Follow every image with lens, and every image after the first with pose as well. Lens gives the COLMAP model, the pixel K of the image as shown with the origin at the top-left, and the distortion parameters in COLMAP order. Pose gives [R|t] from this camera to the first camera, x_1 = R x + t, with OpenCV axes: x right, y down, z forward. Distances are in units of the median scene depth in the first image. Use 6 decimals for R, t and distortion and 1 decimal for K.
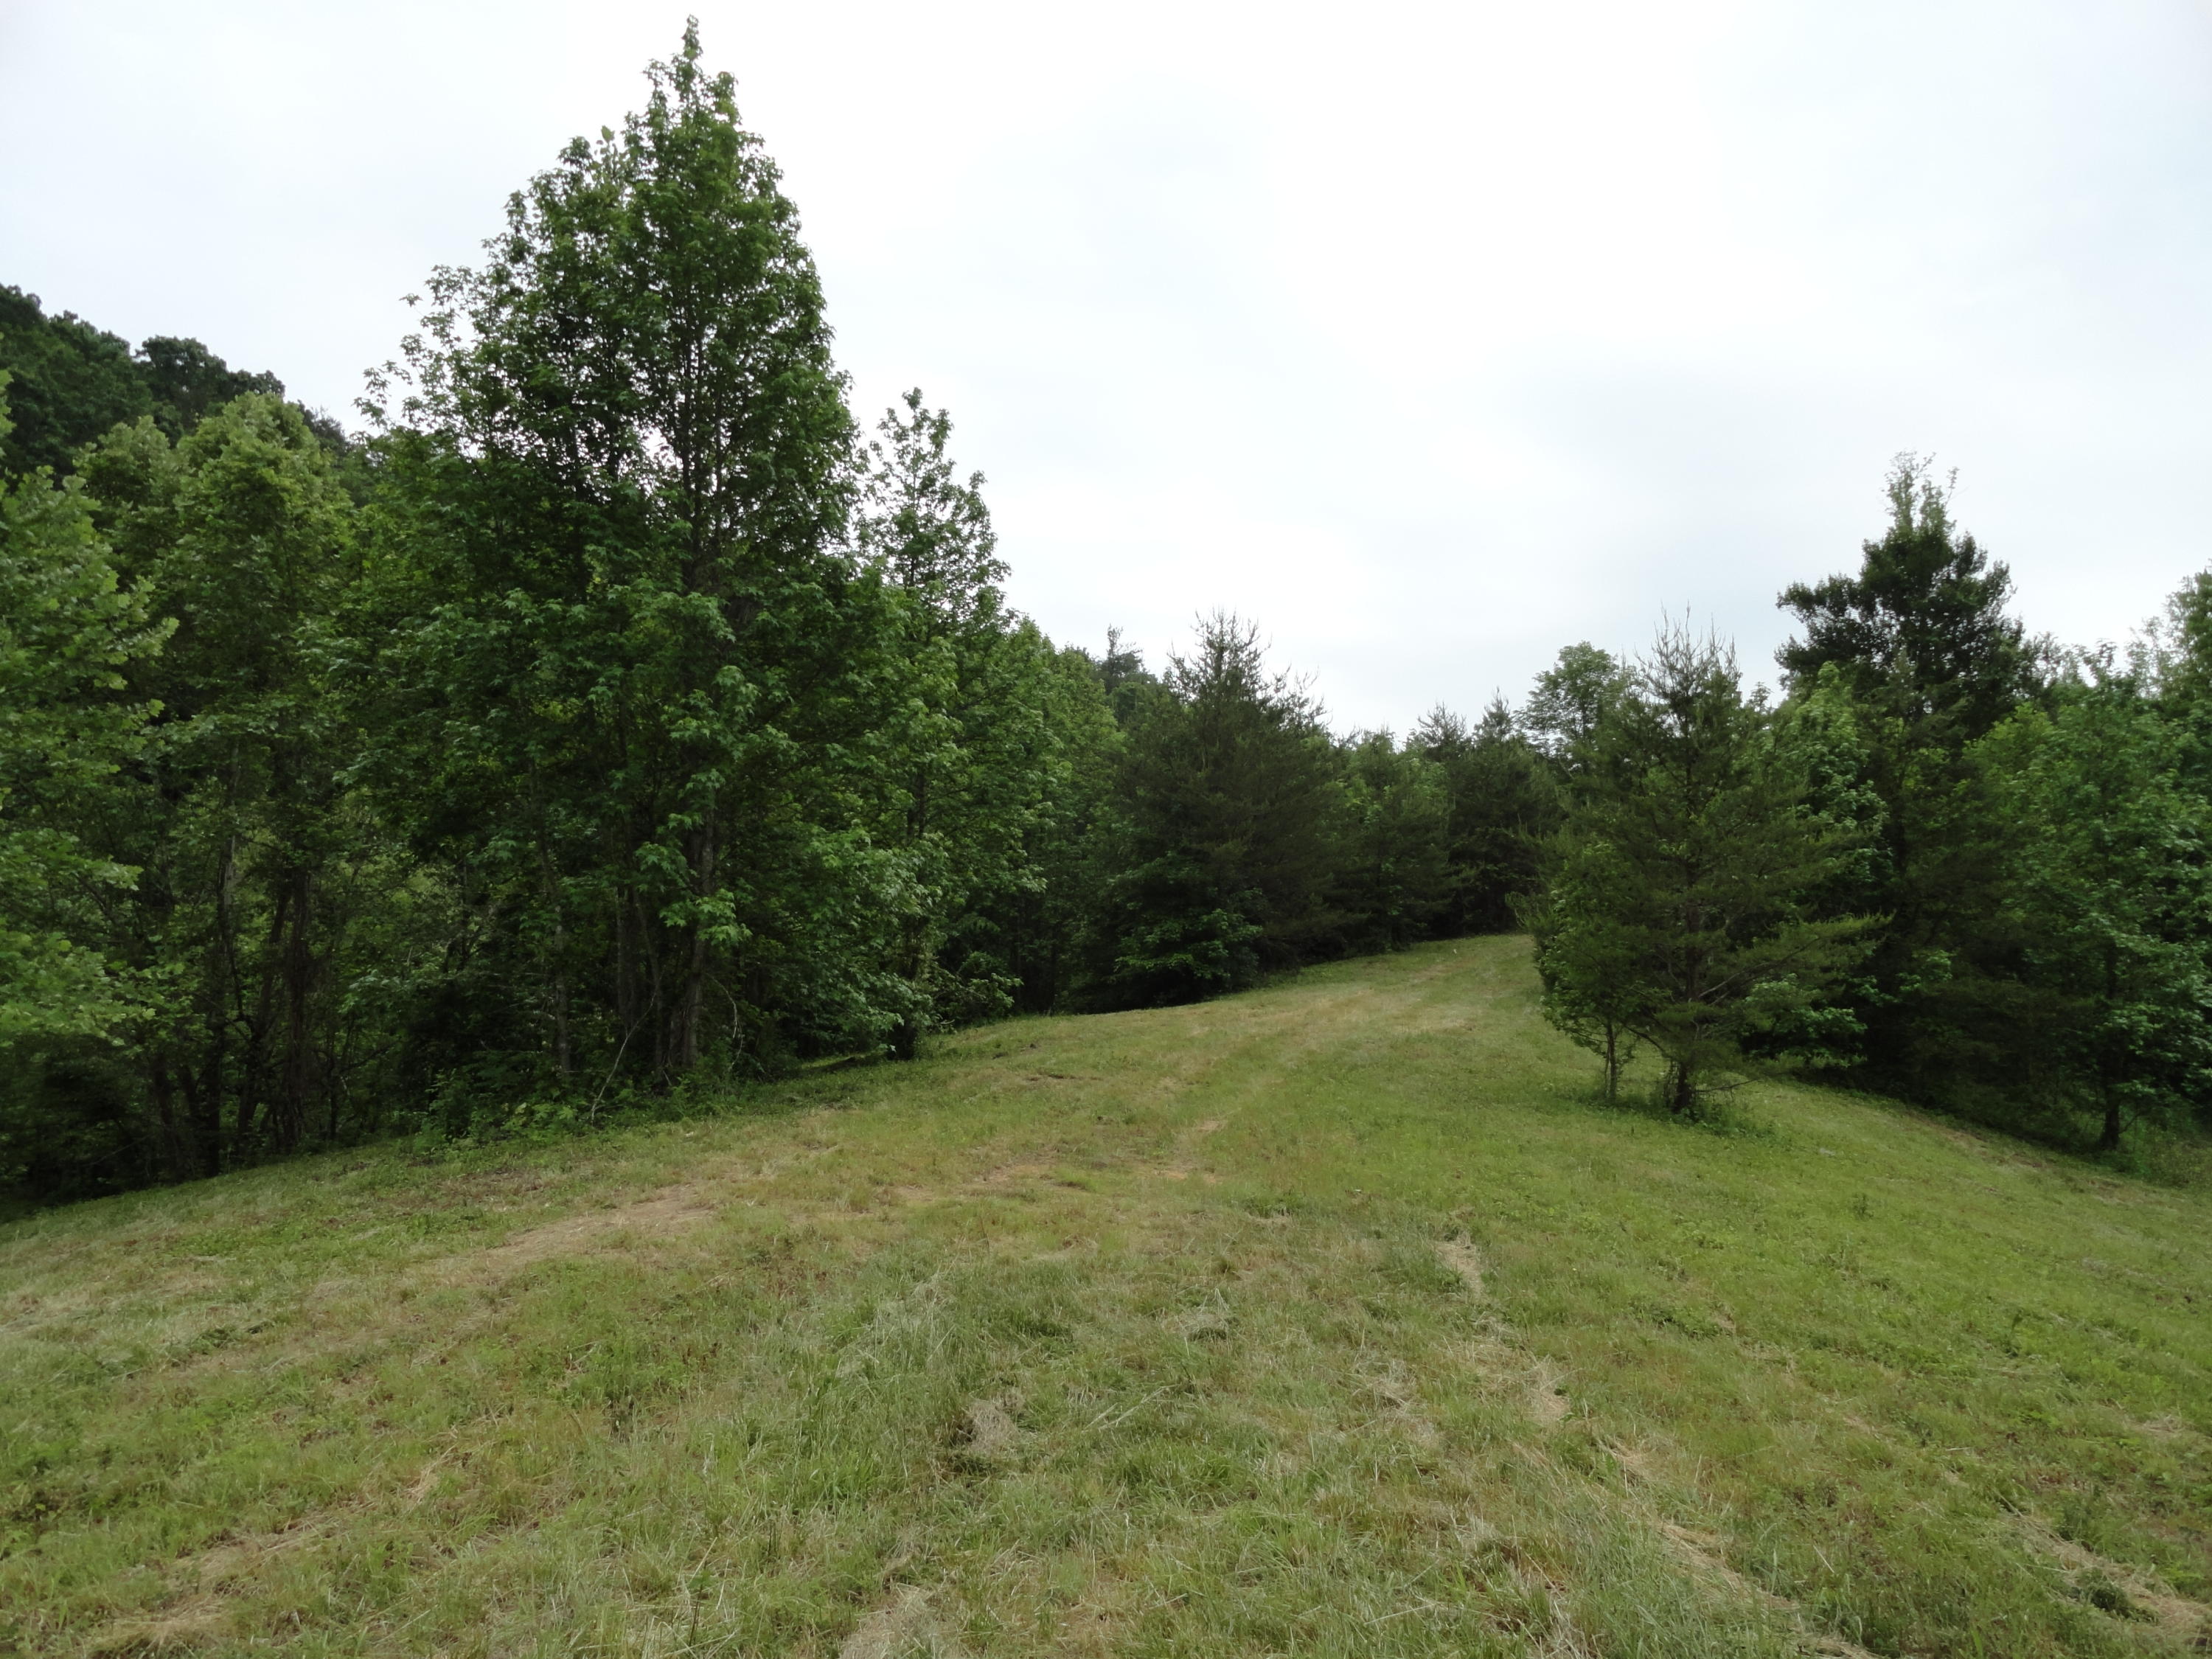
lens RADIAL K [[1426.2, 0, 1240.4], [0, 1426.2, 832.7], [0, 0, 1]] dist [0.001166, 0.000824]
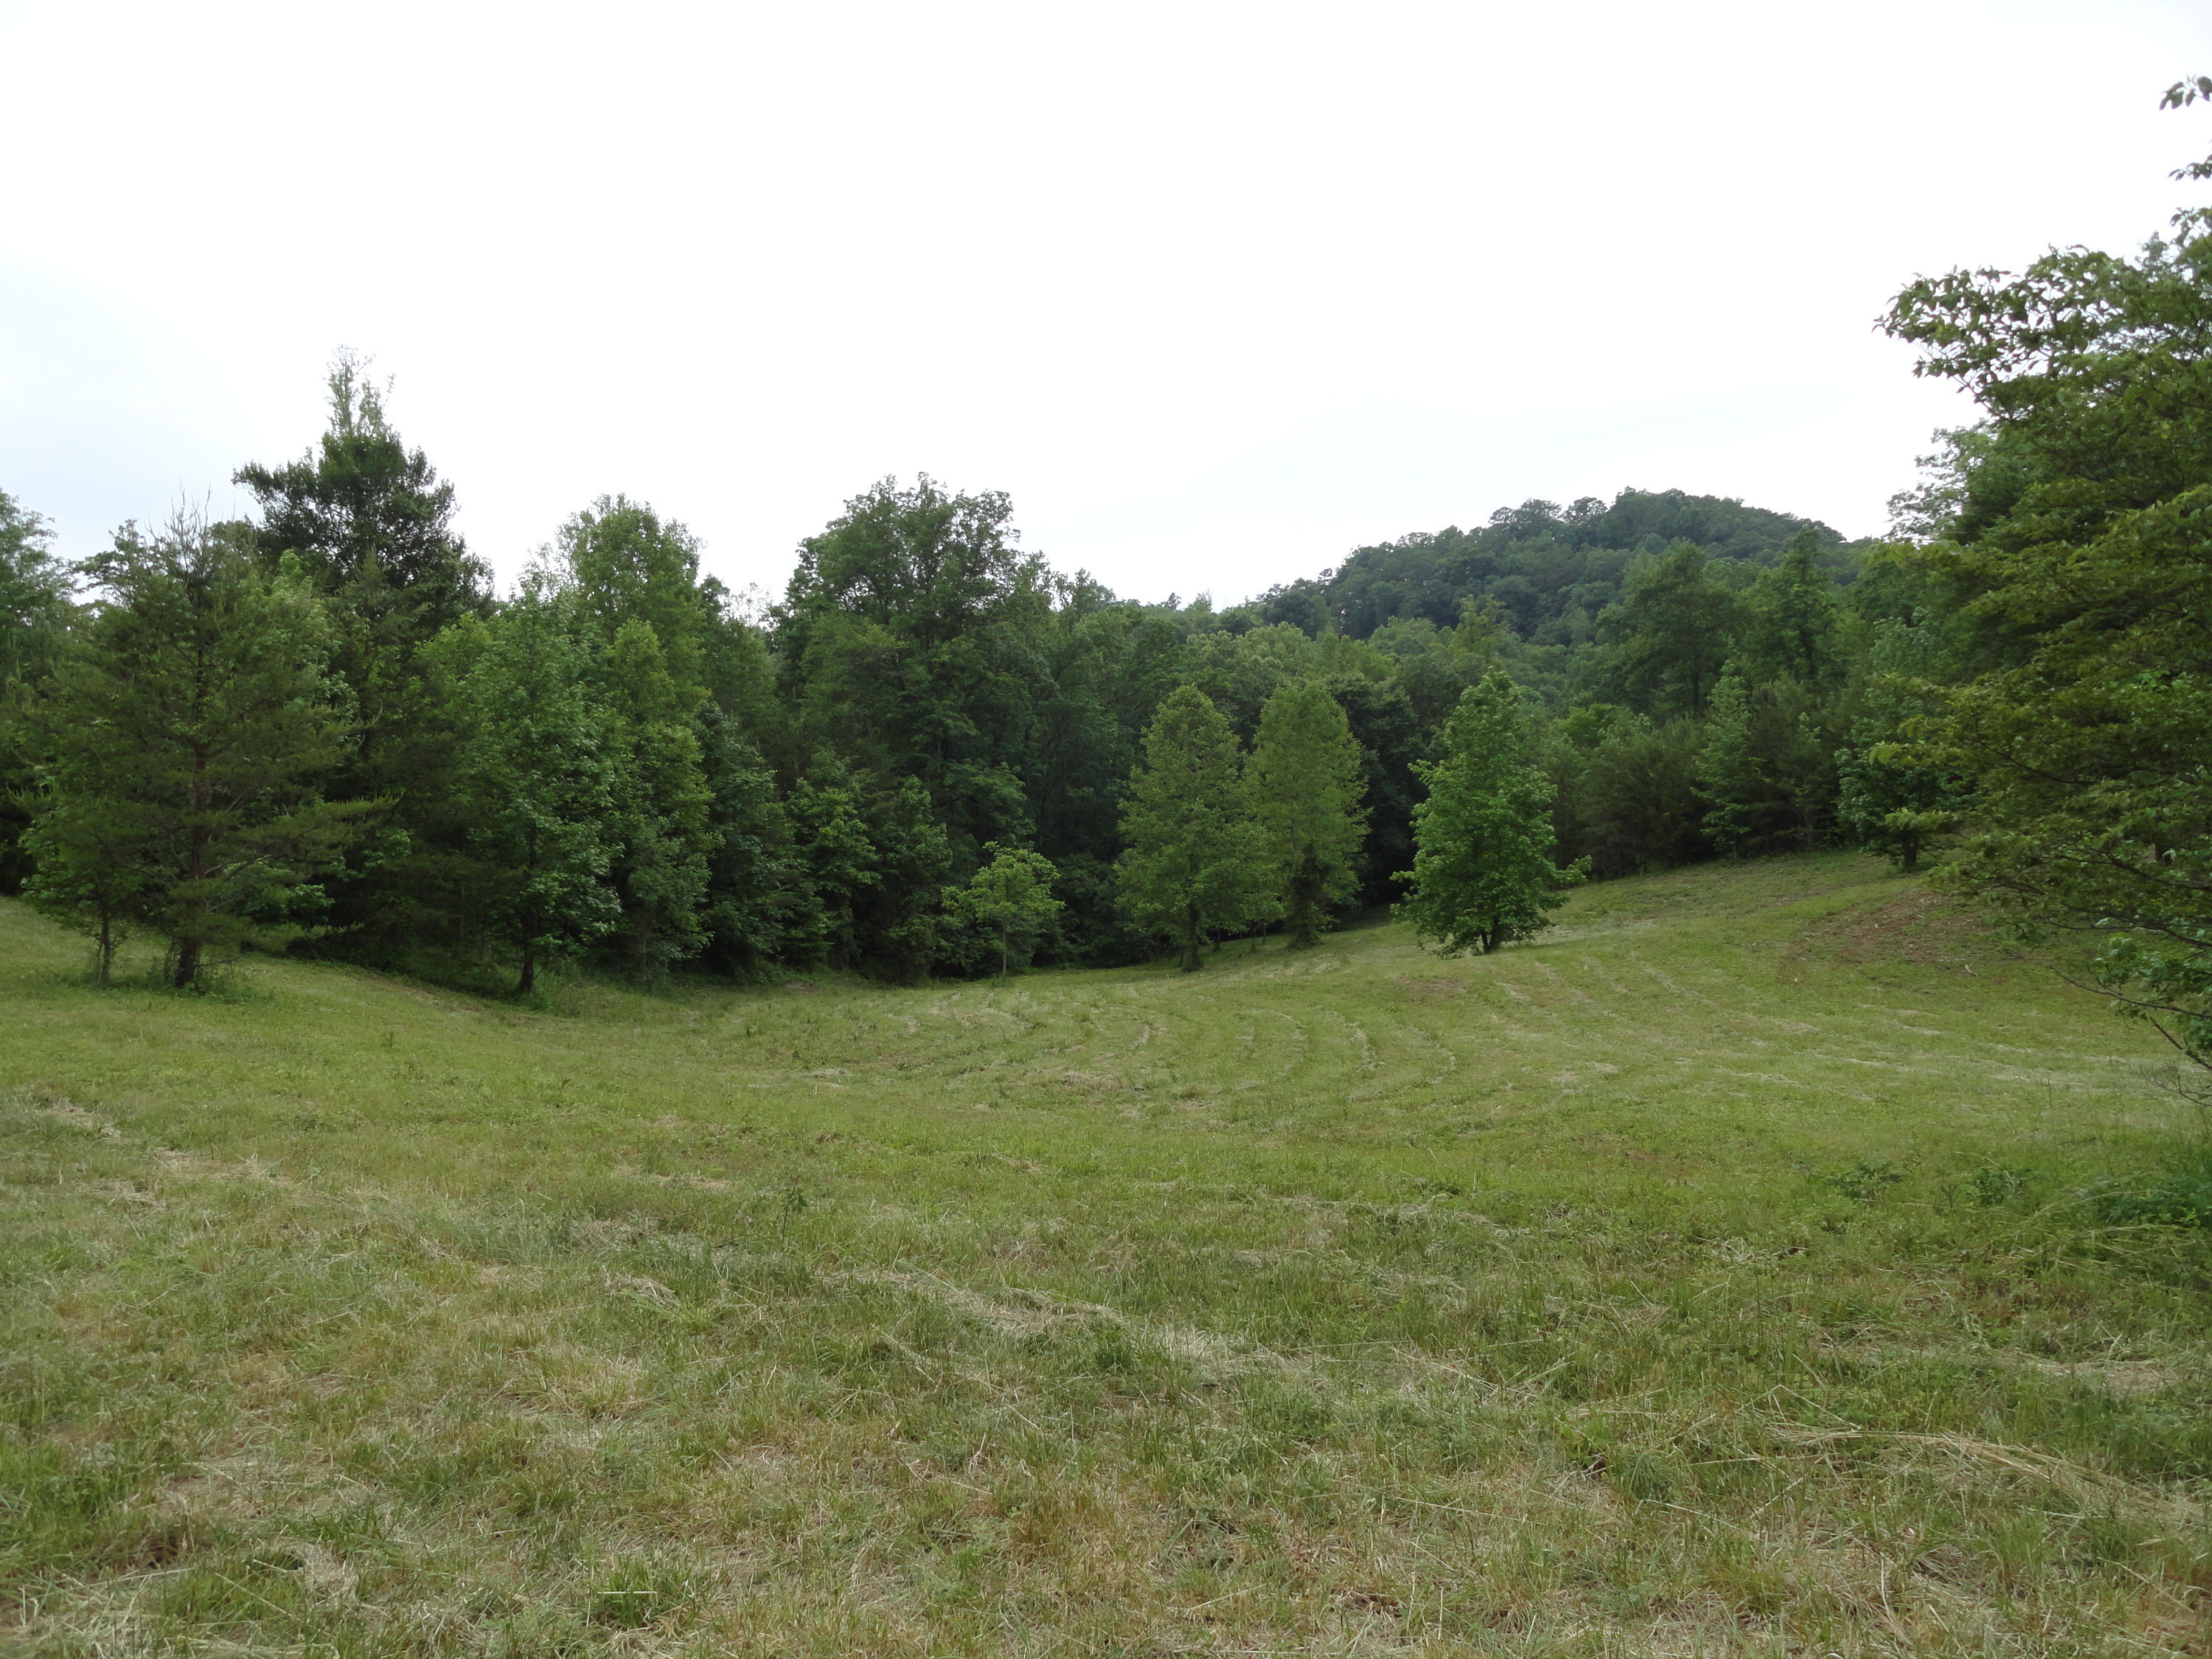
lens RADIAL K [[1513.9, 0, 1102.2], [0, 1513.9, 819.8], [0, 0, 1]] dist [-0.019862, 0.019261]
pose [[0.568235, 0.000122, 0.822866, -0.163951], [-0.058156, 0.997505, 0.040012, -0.004148], [-0.820809, -0.070590, 0.566825, -0.114541]]
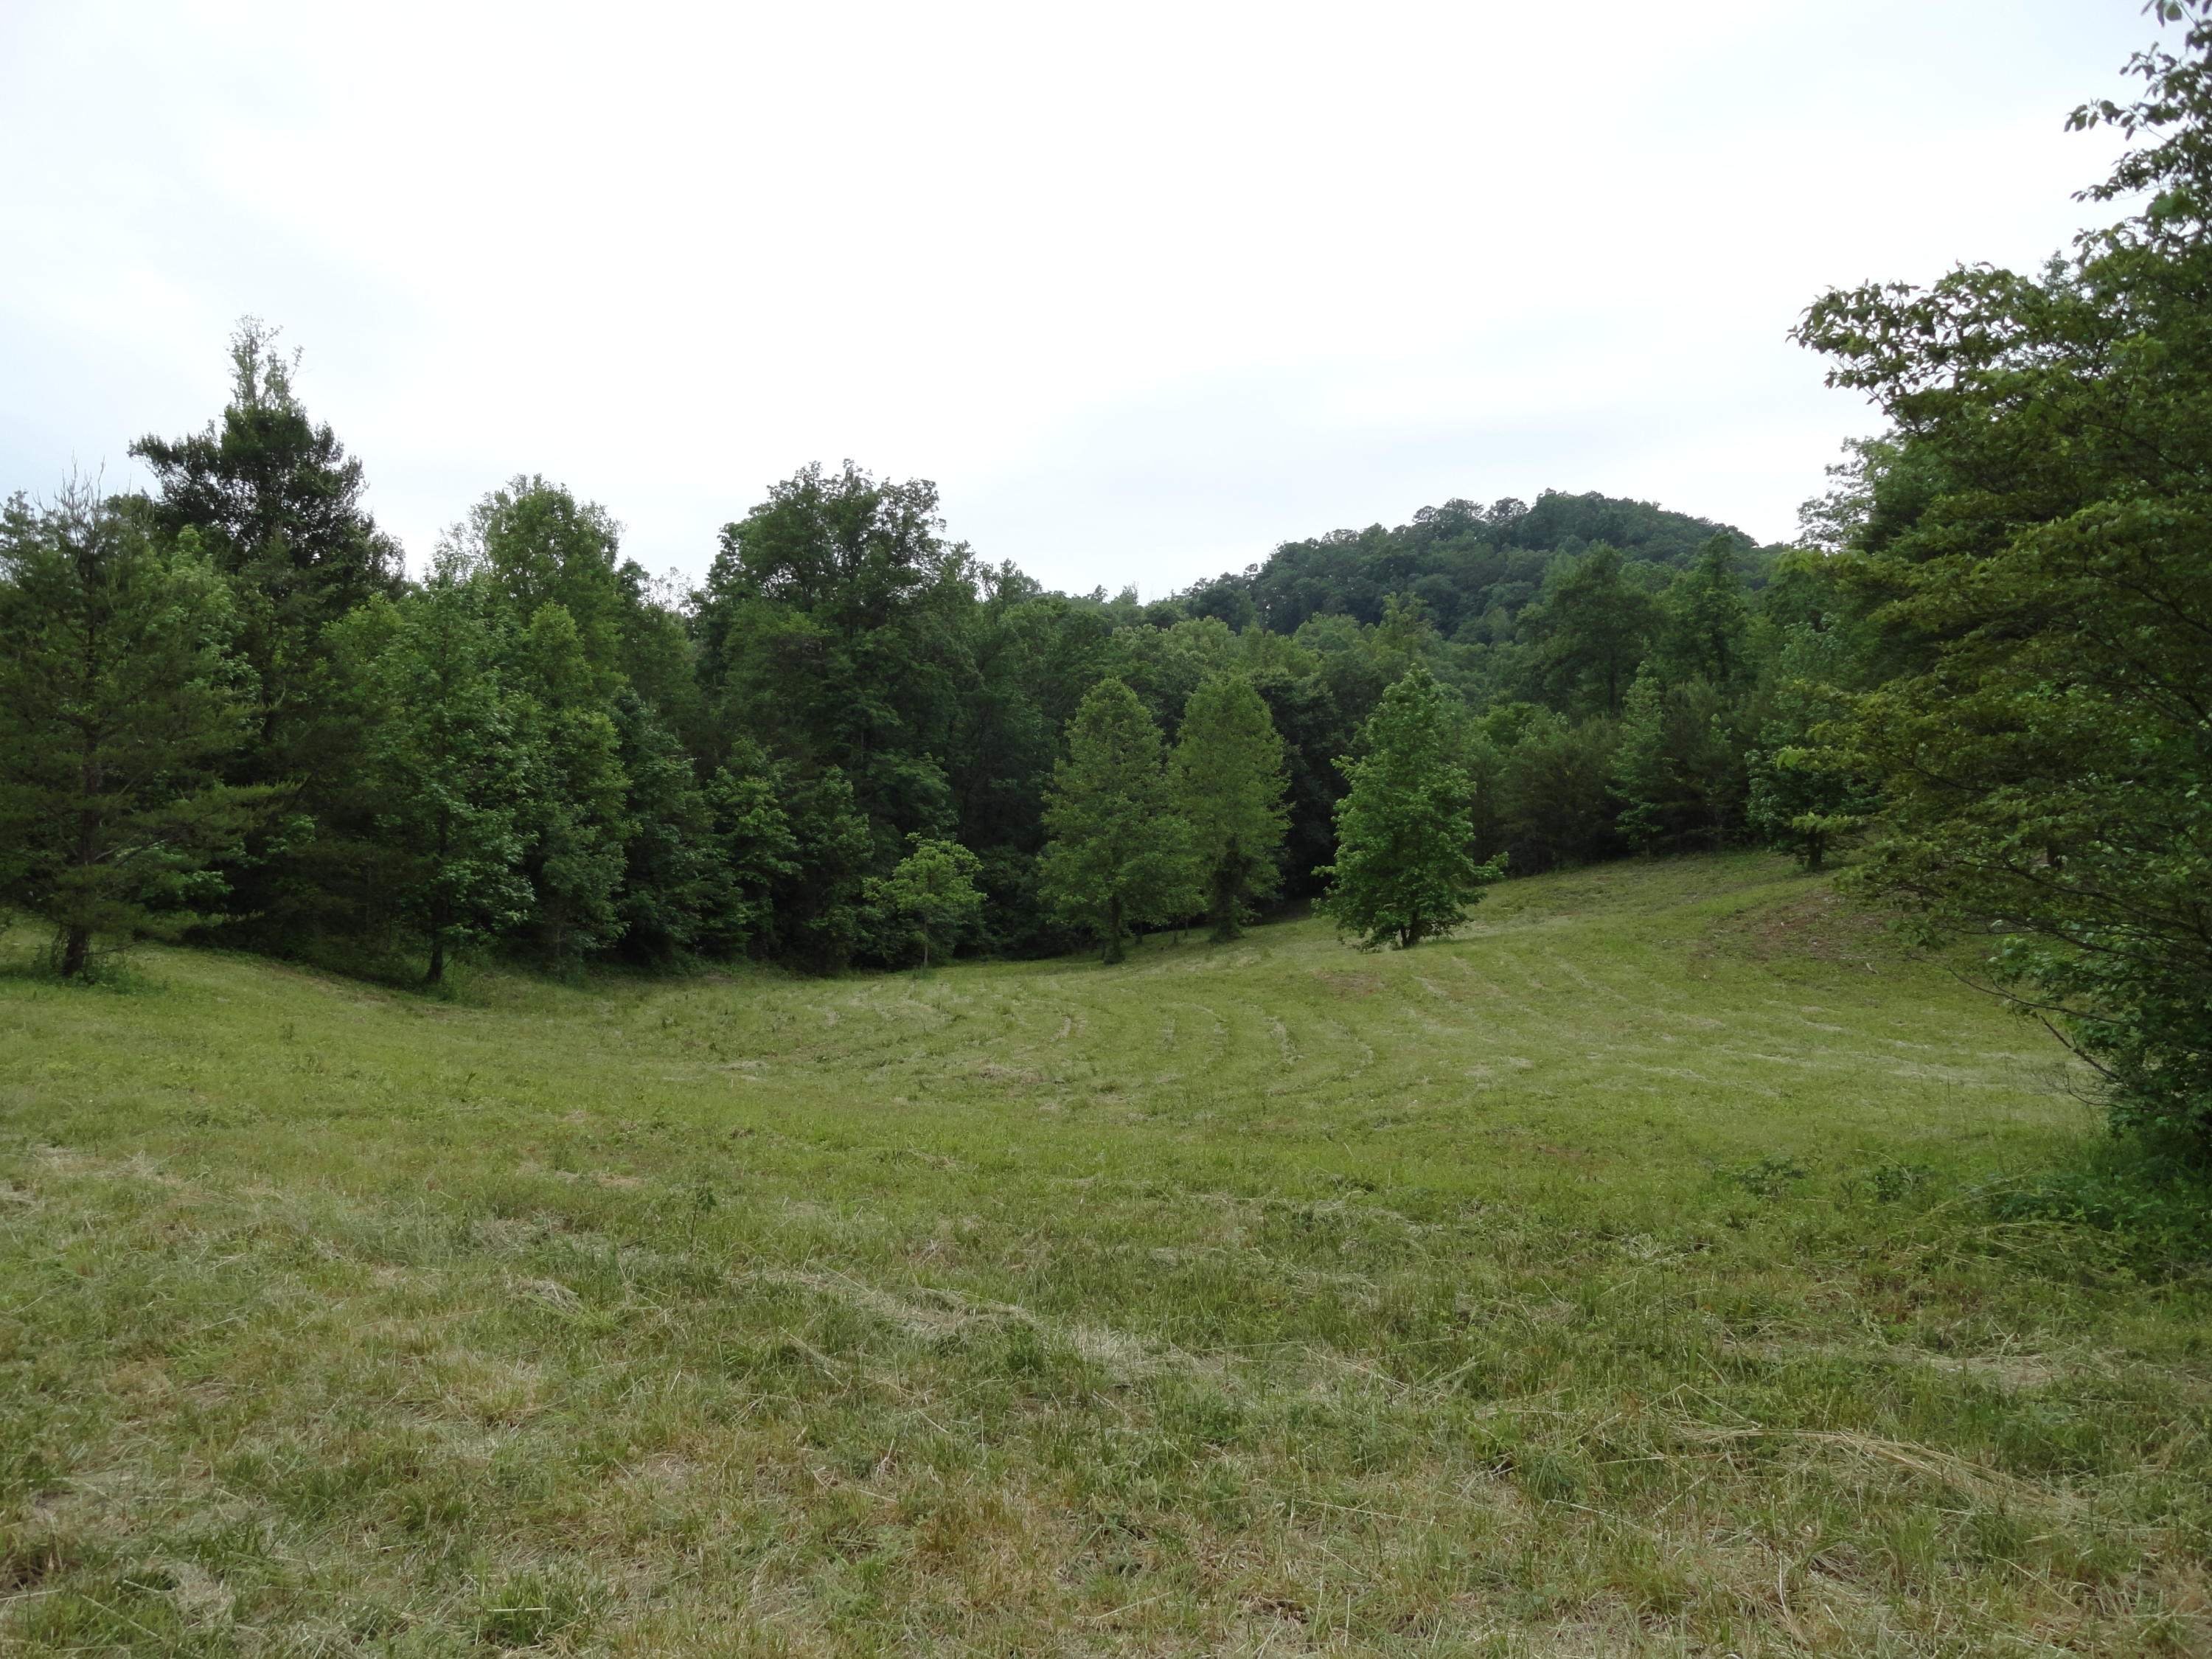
lens RADIAL K [[1513.9, 0, 1102.2], [0, 1513.9, 819.8], [0, 0, 1]] dist [-0.019862, 0.019261]
pose [[0.526344, 0.001039, 0.850271, -0.161703], [-0.070099, 0.996648, 0.042175, -0.004870], [-0.847377, -0.081802, 0.524653, -0.114144]]
